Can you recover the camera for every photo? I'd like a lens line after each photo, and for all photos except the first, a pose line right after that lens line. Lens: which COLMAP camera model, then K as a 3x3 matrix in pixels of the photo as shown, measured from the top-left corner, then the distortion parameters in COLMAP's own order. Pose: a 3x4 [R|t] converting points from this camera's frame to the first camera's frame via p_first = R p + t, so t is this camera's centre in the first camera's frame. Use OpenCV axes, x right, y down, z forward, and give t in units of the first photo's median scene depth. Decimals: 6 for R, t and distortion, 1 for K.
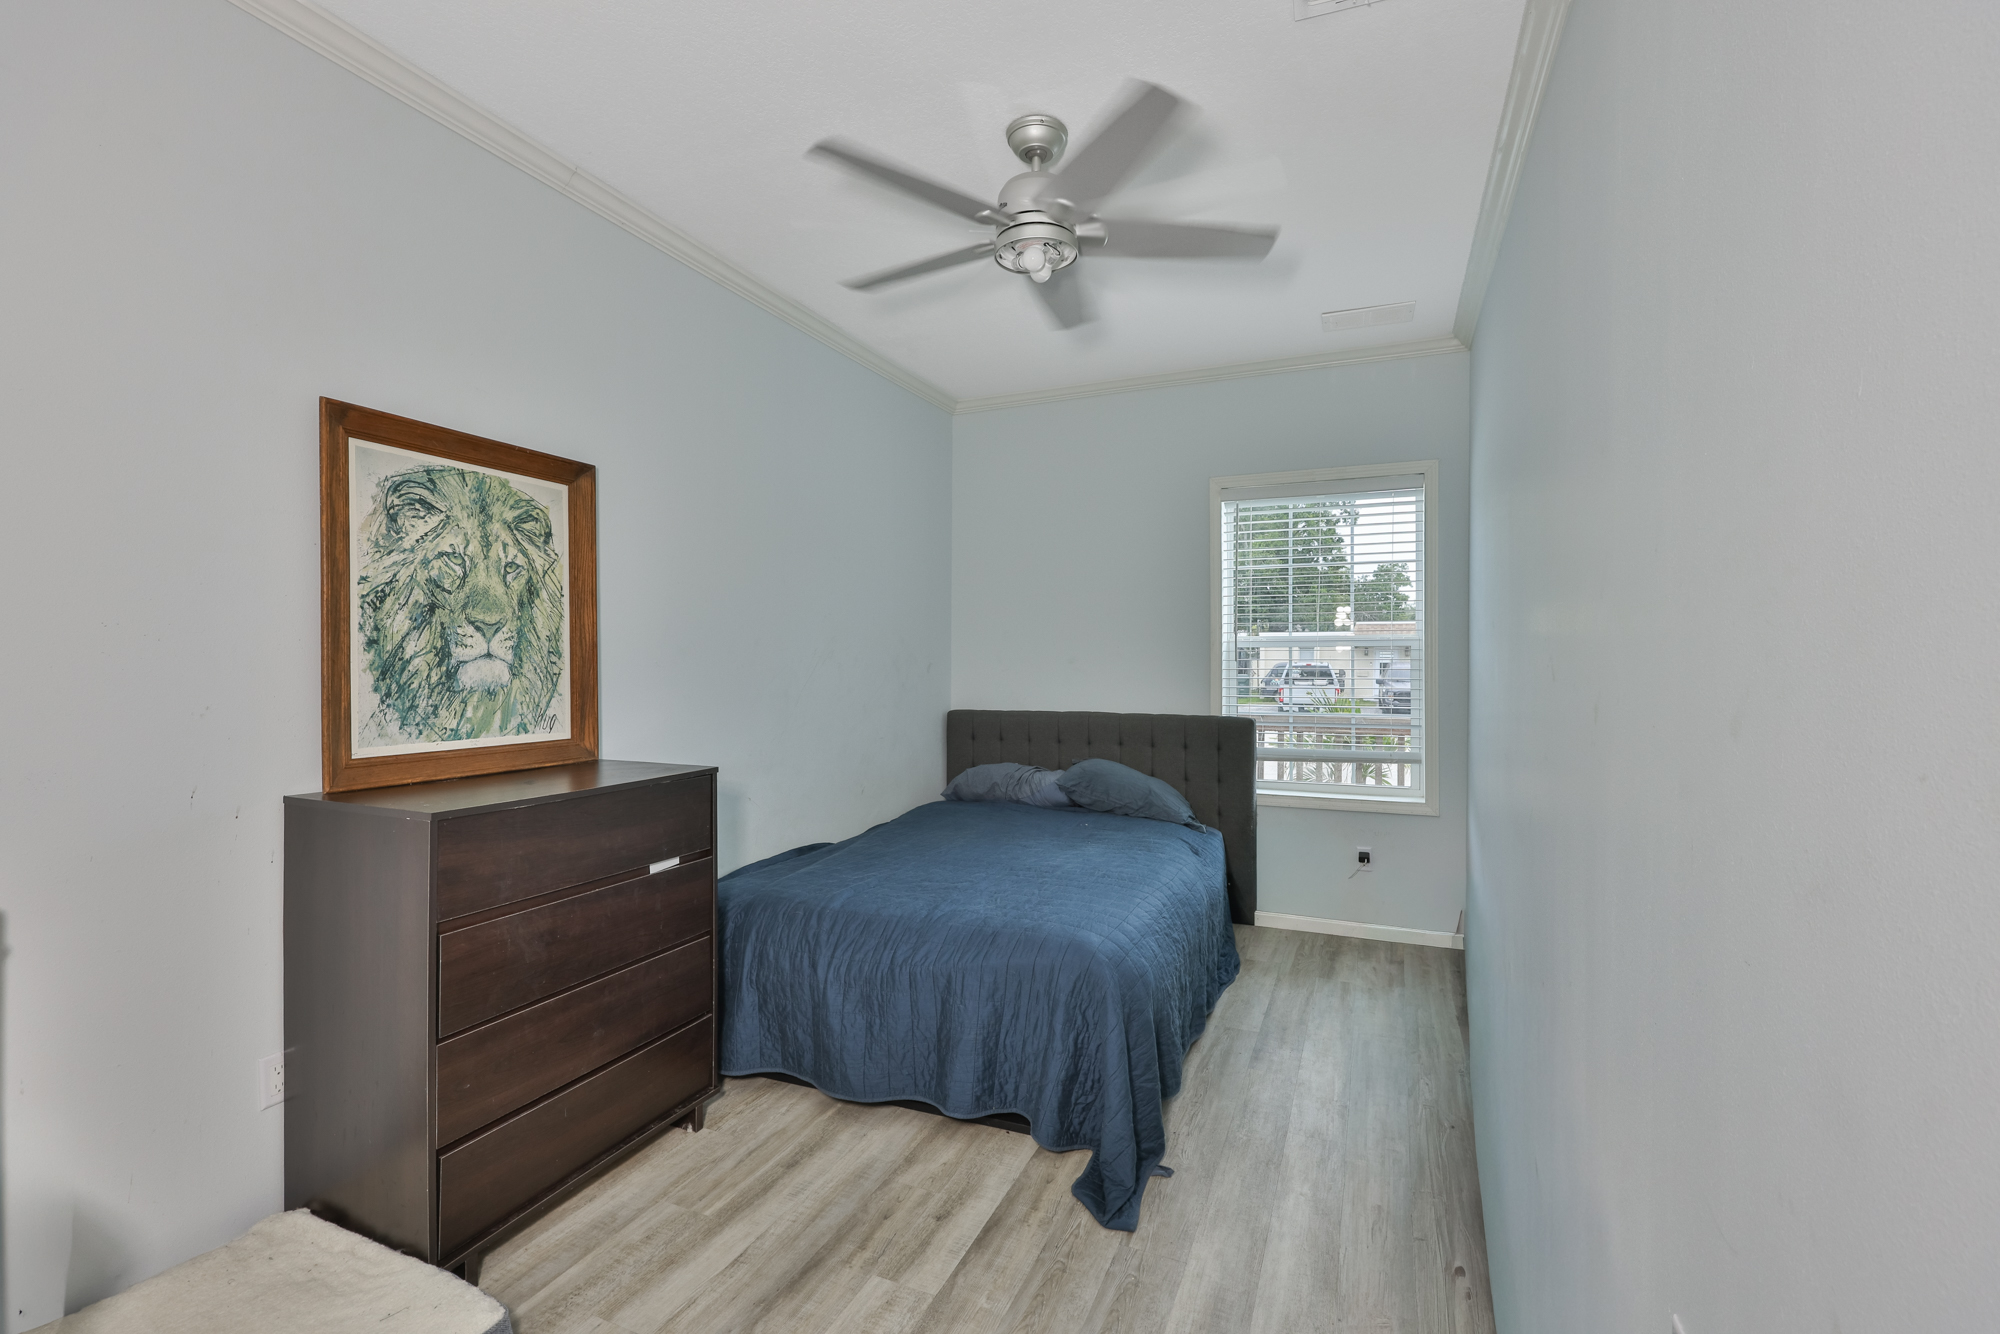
lens RADIAL K [[865.9, 0, 1009.2], [0, 865.9, 662.1], [0, 0, 1]] dist [-0.001509, -0.000048]
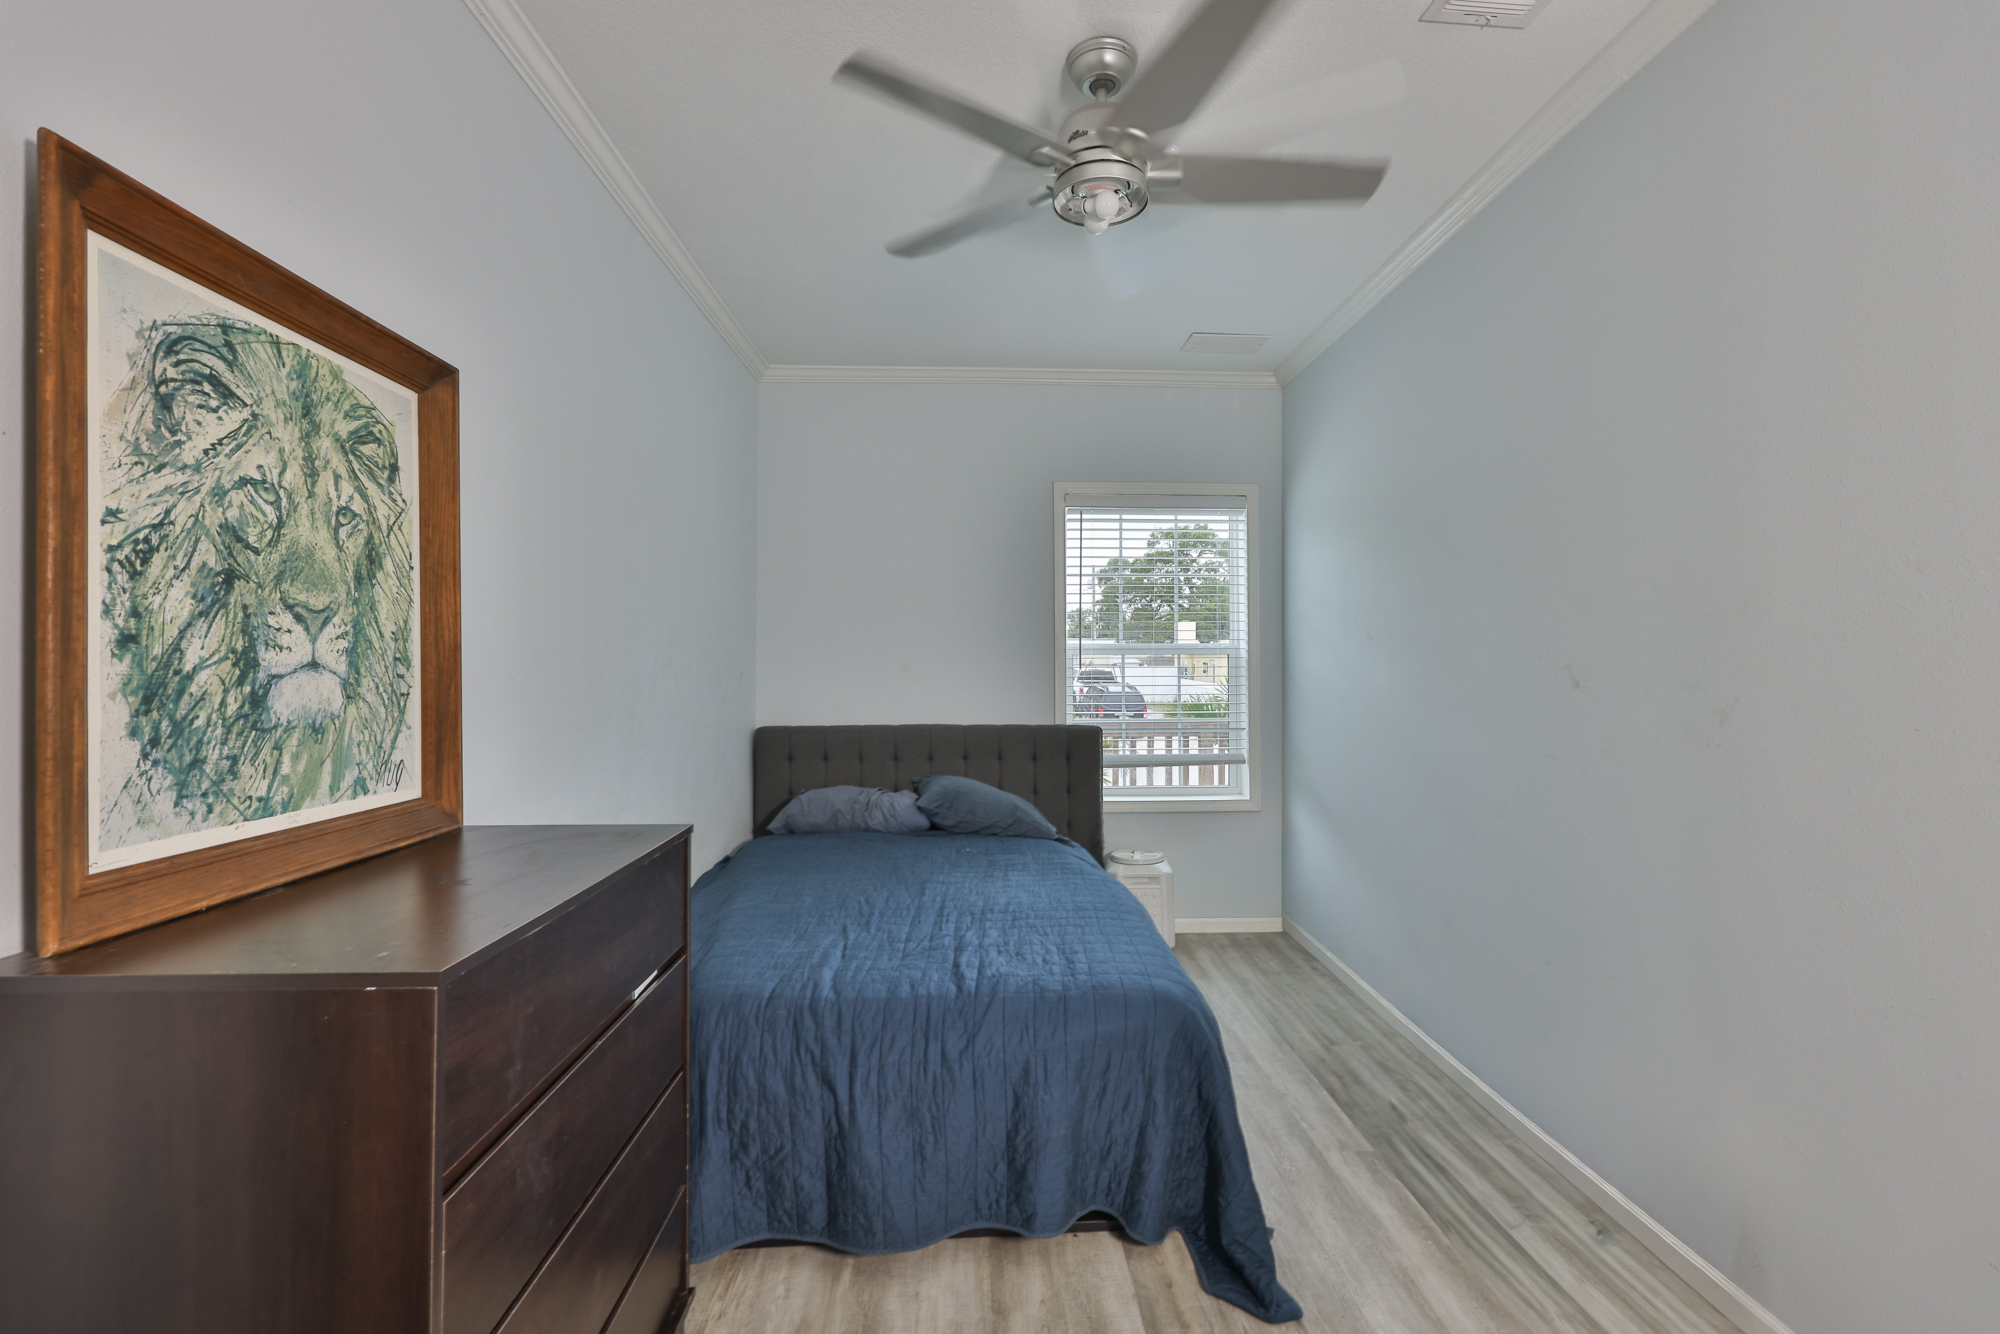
lens RADIAL K [[851.4, 0, 994.3], [0, 851.4, 657.0], [0, 0, 1]] dist [0.000630, 0.000171]
pose [[0.901734, 0.004172, 0.432271, -0.440132], [0.001274, 0.999923, -0.012308, -0.005307], [-0.432289, 0.011649, 0.901660, 0.292463]]
